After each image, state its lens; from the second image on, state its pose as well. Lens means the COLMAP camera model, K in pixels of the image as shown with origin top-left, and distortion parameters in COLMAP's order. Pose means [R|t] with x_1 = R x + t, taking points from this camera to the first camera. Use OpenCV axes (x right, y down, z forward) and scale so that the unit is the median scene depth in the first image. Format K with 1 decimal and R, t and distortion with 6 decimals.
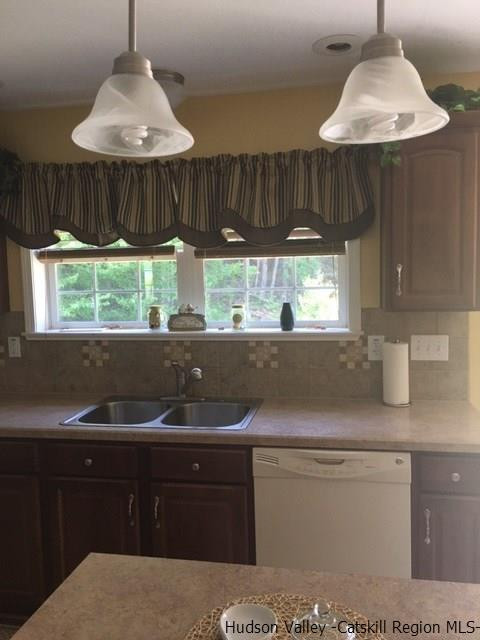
lens RADIAL K [[538.4, 0, 272.0], [0, 538.4, 320.9], [0, 0, 1]] dist [0.045253, 0.001870]
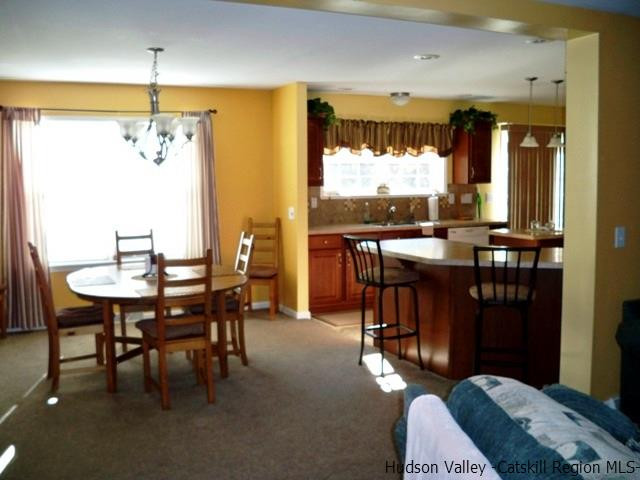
lens RADIAL K [[680.3, 0, 318.6], [0, 680.3, 231.1], [0, 0, 1]] dist [-0.088275, 0.008489]
pose [[0.791439, -0.035529, 0.610214, -2.242252], [0.041591, 0.999126, 0.004231, 0.159225], [-0.609831, 0.022031, 0.792225, -1.164485]]
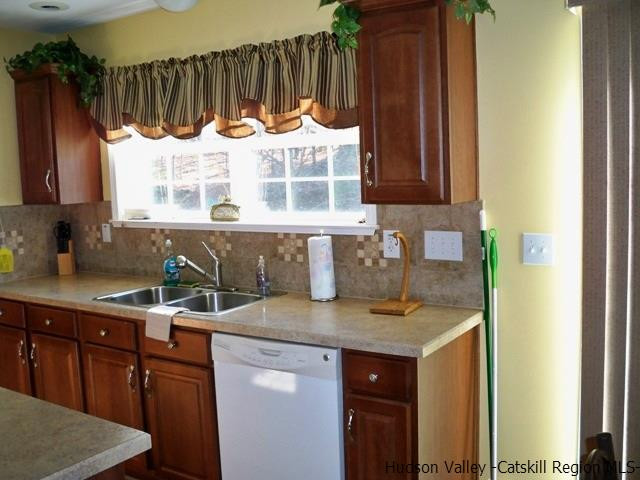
lens RADIAL K [[680.3, 0, 318.6], [0, 680.3, 231.1], [0, 0, 1]] dist [-0.088275, 0.008489]
pose [[0.915292, 0.026086, -0.401946, 0.517832], [-0.015438, 0.999439, 0.029708, -0.003380], [0.402496, -0.020986, 0.915181, -0.088663]]
